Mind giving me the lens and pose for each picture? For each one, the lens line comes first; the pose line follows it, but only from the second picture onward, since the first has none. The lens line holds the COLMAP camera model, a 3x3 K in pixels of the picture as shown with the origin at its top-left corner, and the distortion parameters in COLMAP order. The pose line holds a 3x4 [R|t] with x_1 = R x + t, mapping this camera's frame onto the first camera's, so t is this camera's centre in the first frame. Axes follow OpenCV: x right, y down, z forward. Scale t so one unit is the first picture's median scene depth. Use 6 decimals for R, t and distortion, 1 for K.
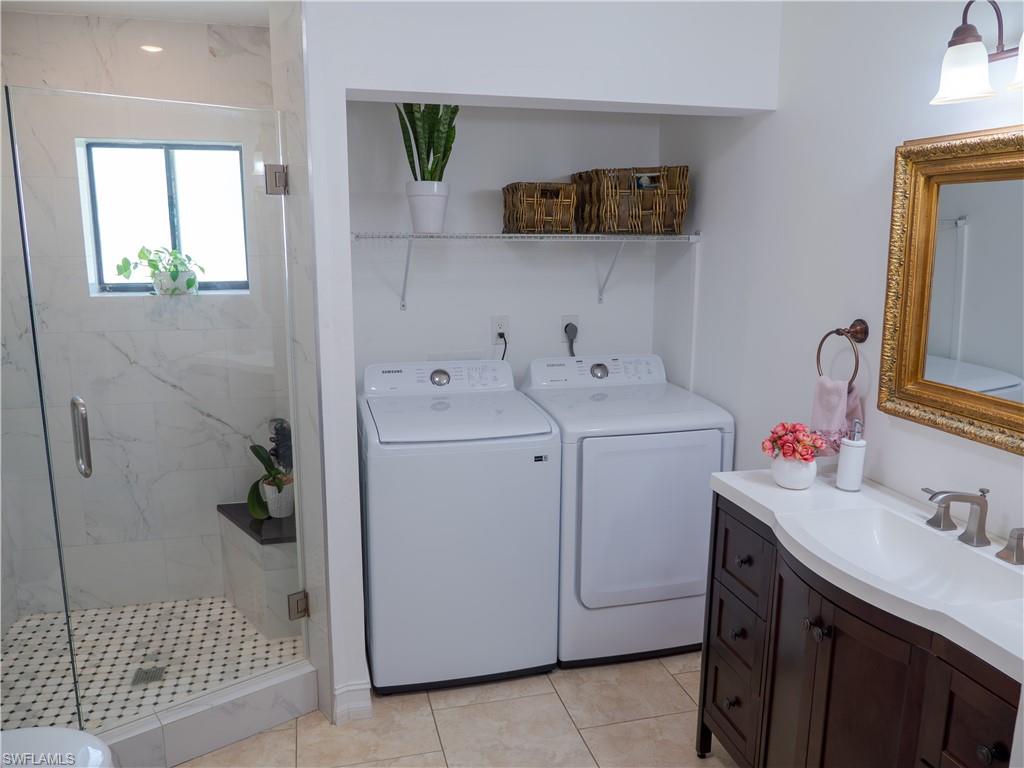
lens RADIAL K [[771.0, 0, 512.0], [0, 771.0, 384.0], [0, 0, 1]] dist [-0.013194, -0.000569]
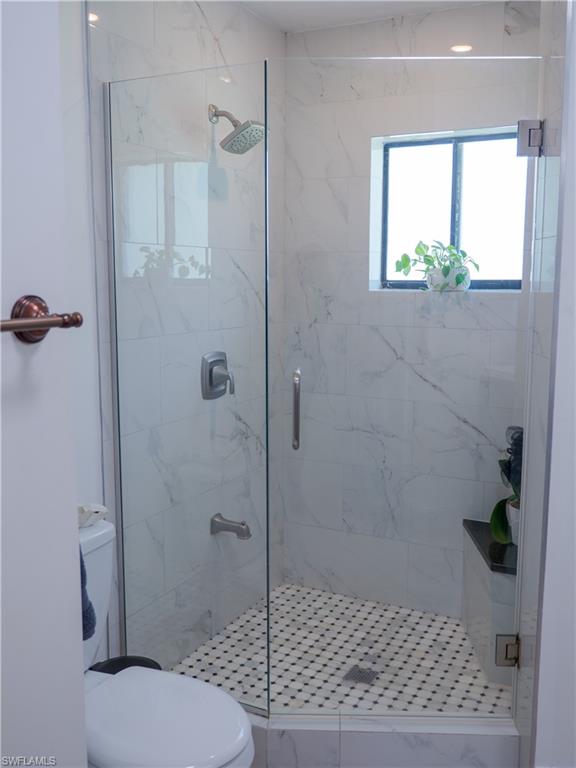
lens RADIAL K [[761.4, 0, 288.0], [0, 761.4, 384.0], [0, 0, 1]] dist [-0.004768, -0.016702]
pose [[0.748927, 0.088865, -0.656667, 0.049828], [-0.124822, 0.992146, -0.008094, 0.031300], [0.650791, 0.088028, 0.754137, 0.166143]]
